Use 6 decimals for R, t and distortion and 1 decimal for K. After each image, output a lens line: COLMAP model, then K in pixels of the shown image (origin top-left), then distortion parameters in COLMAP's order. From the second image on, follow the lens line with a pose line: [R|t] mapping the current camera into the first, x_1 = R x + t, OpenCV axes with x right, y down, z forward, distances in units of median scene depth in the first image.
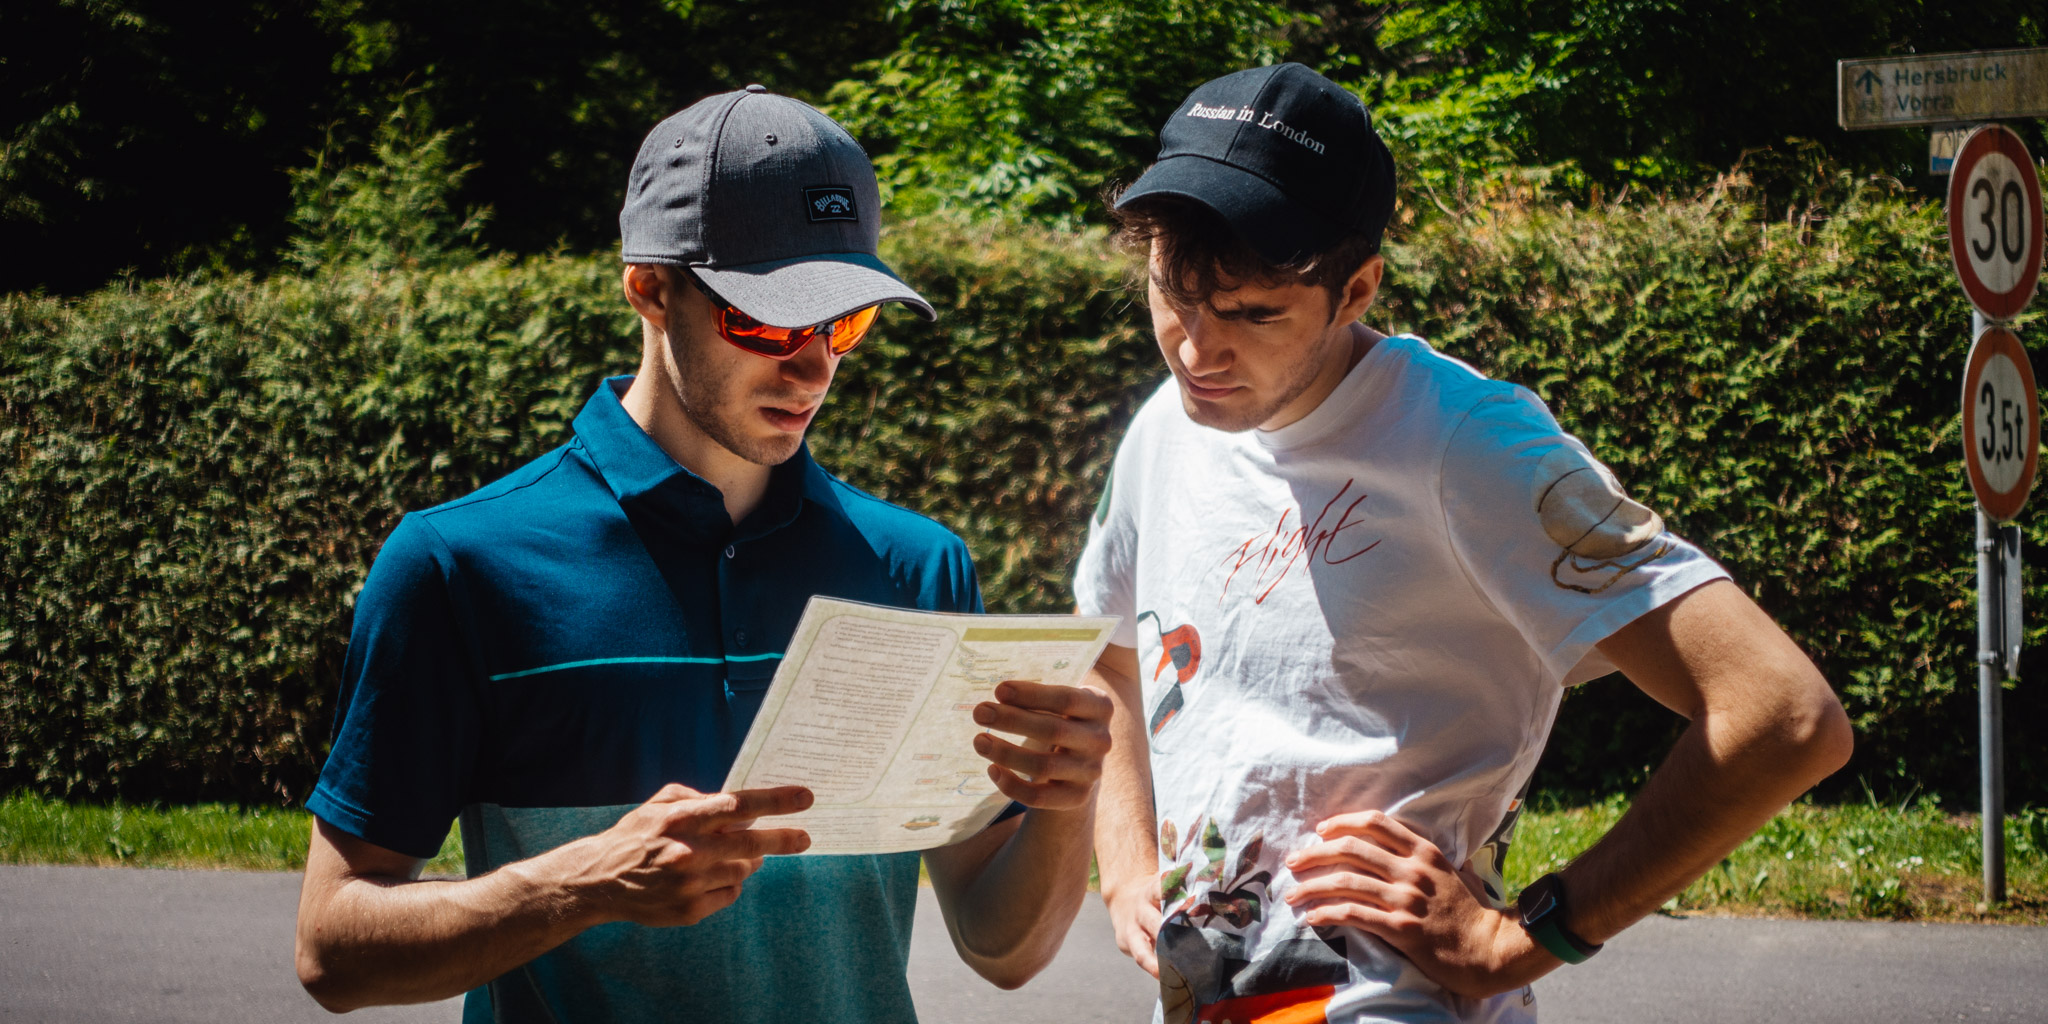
lens RADIAL K [[2875.5, 0, 1024.0], [0, 2875.5, 512.0], [0, 0, 1]] dist [-0.032617, -0.015435]
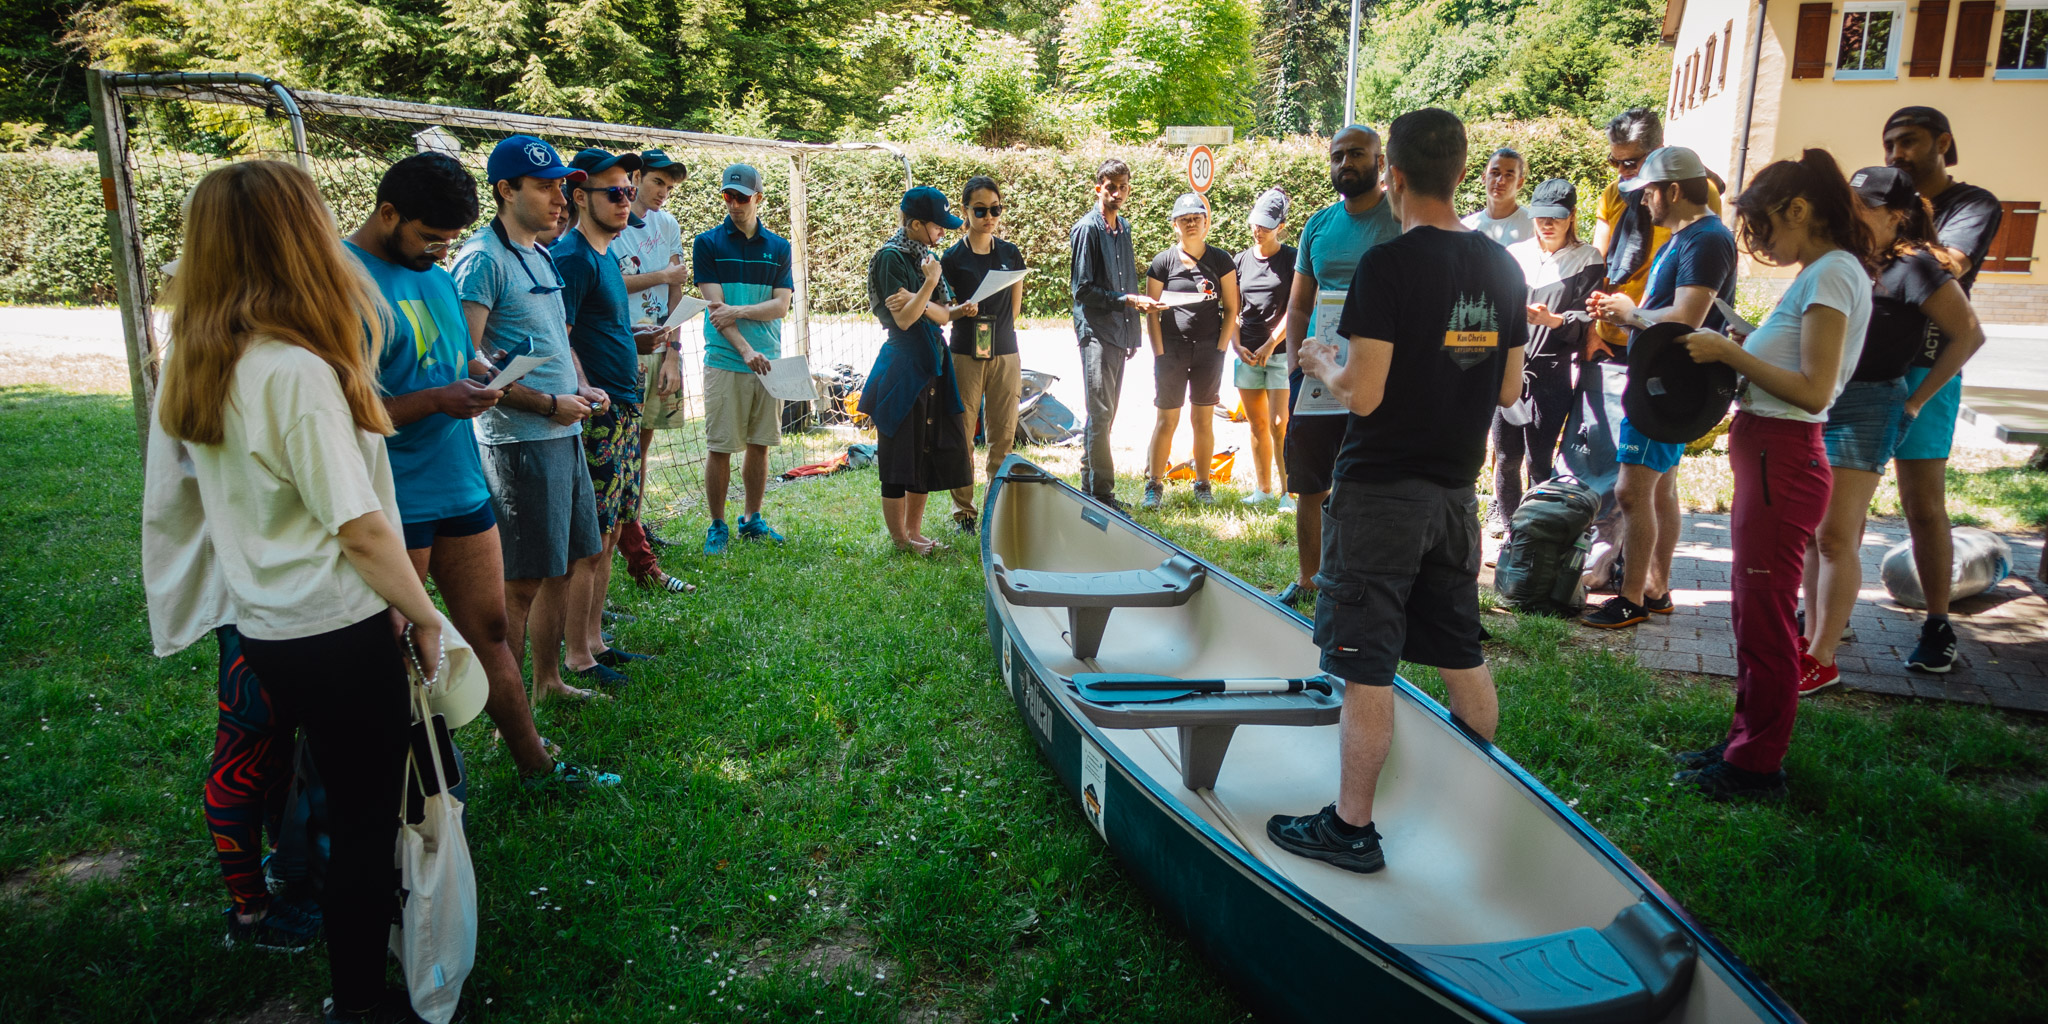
lens RADIAL K [[1420.4, 0, 1023.1], [0, 1420.4, 537.4], [0, 0, 1]] dist [0.005884, 0.007472]
pose [[0.995686, 0.011364, 0.092092, -0.077708], [-0.030745, 0.976813, 0.211873, -0.005278], [-0.087549, -0.213791, 0.972949, -0.823483]]
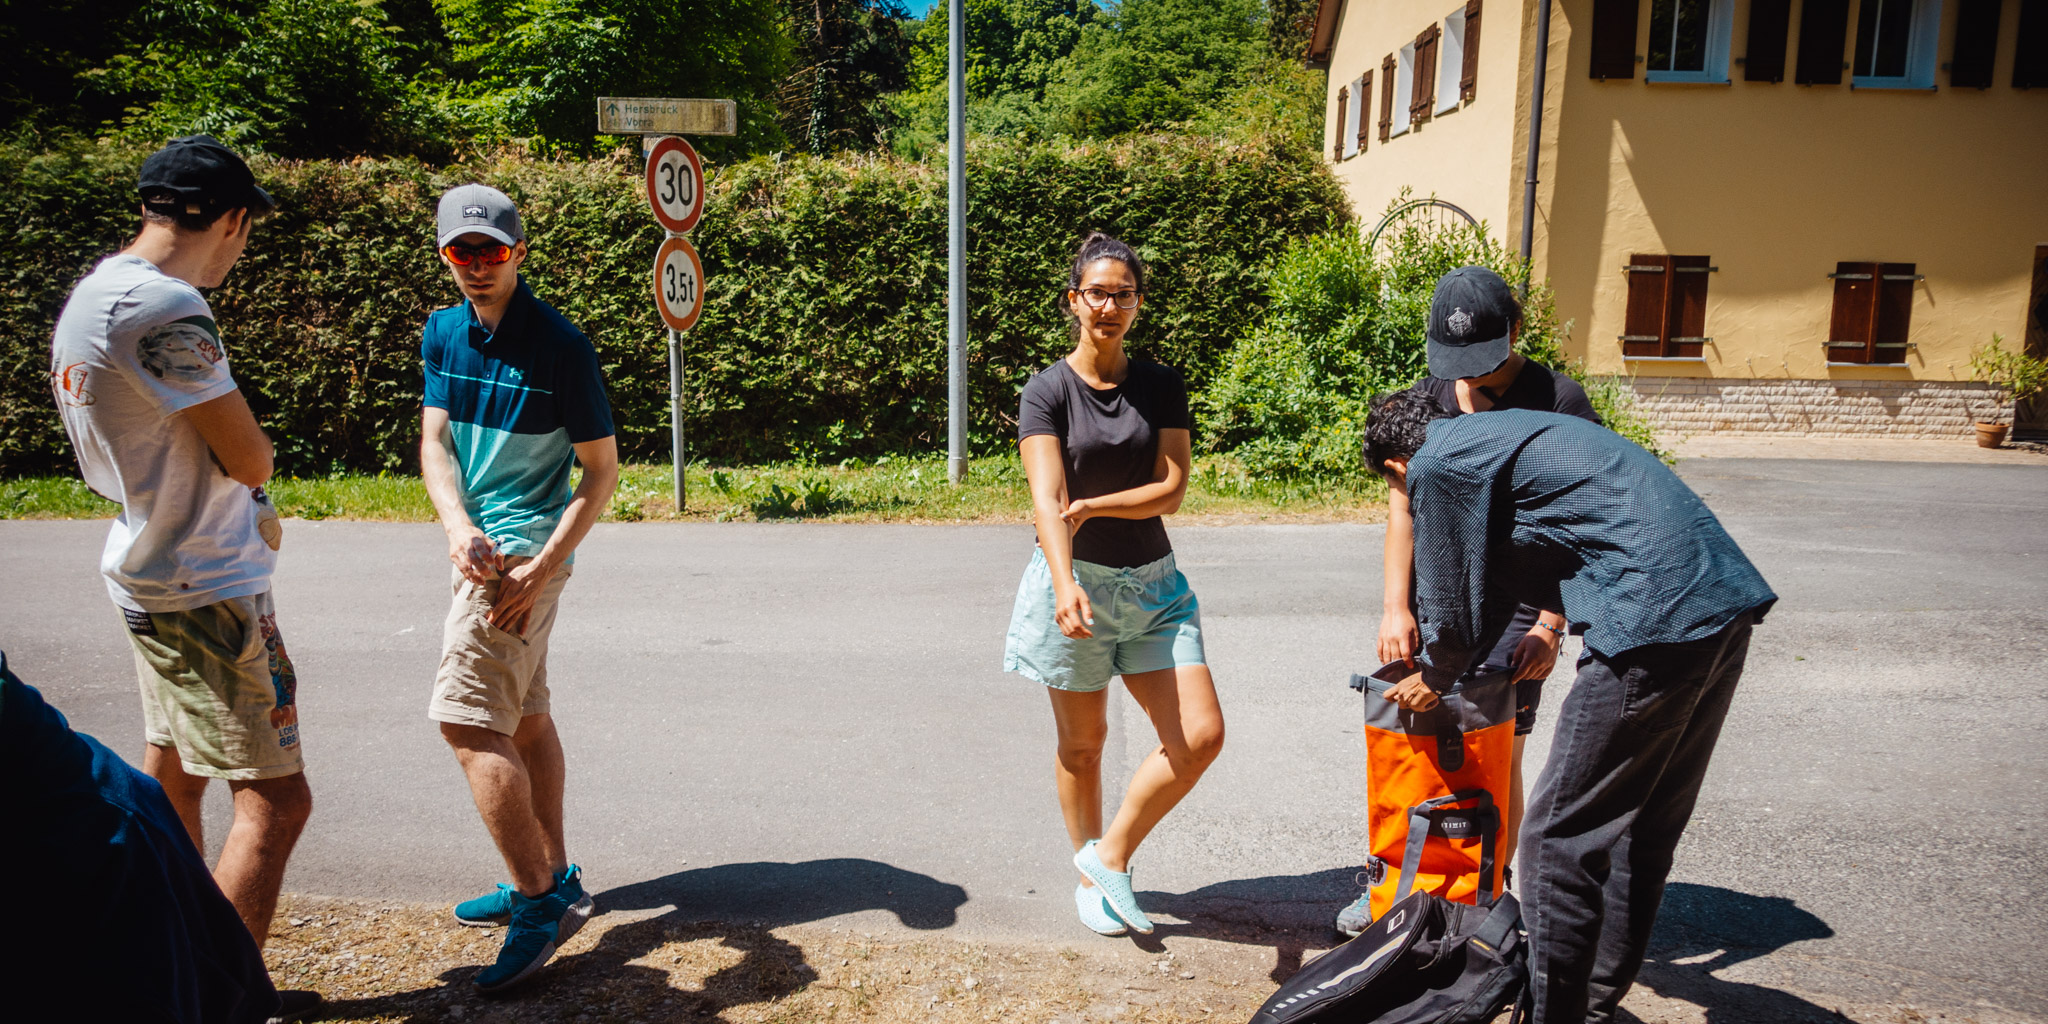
lens RADIAL K [[1420.4, 0, 1023.1], [0, 1420.4, 537.4], [0, 0, 1]] dist [0.005884, 0.007472]
pose [[0.919823, -0.037012, 0.390583, 0.118380], [-0.024921, 0.988018, 0.152314, -0.009348], [-0.391541, -0.149836, 0.907879, -0.047883]]
